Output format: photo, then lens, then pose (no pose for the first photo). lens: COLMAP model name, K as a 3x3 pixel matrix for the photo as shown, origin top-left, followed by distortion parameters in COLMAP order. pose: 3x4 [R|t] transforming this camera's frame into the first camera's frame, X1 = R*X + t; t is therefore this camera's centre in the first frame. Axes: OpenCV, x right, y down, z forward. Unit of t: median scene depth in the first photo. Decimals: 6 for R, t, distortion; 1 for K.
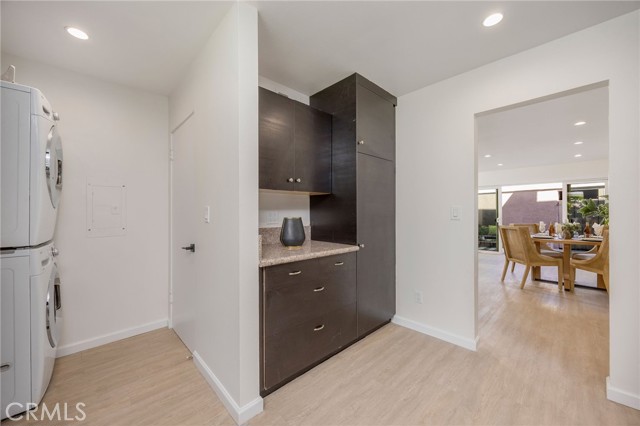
lens RADIAL K [[247.3, 0, 321.4], [0, 247.3, 215.5], [0, 0, 1]] dist [0.001633, -0.000243]
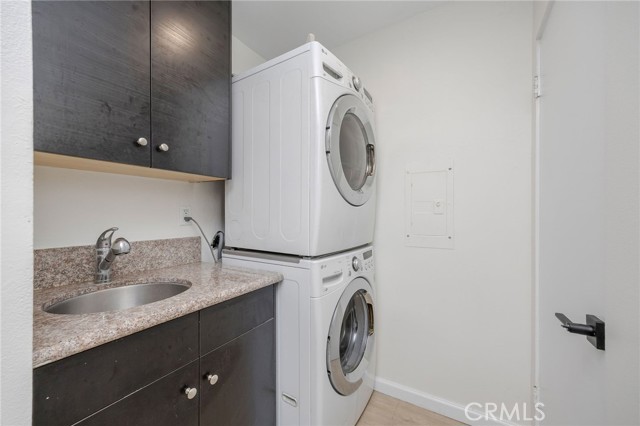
lens RADIAL K [[247.3, 0, 322.5], [0, 247.3, 217.3], [0, 0, 1]] dist [0.001633, -0.000243]
pose [[0.248901, 0.000302, -0.968529, -0.333332], [-0.003033, 0.999995, -0.000468, 0.004611], [0.968524, 0.003054, 0.248900, 0.641243]]
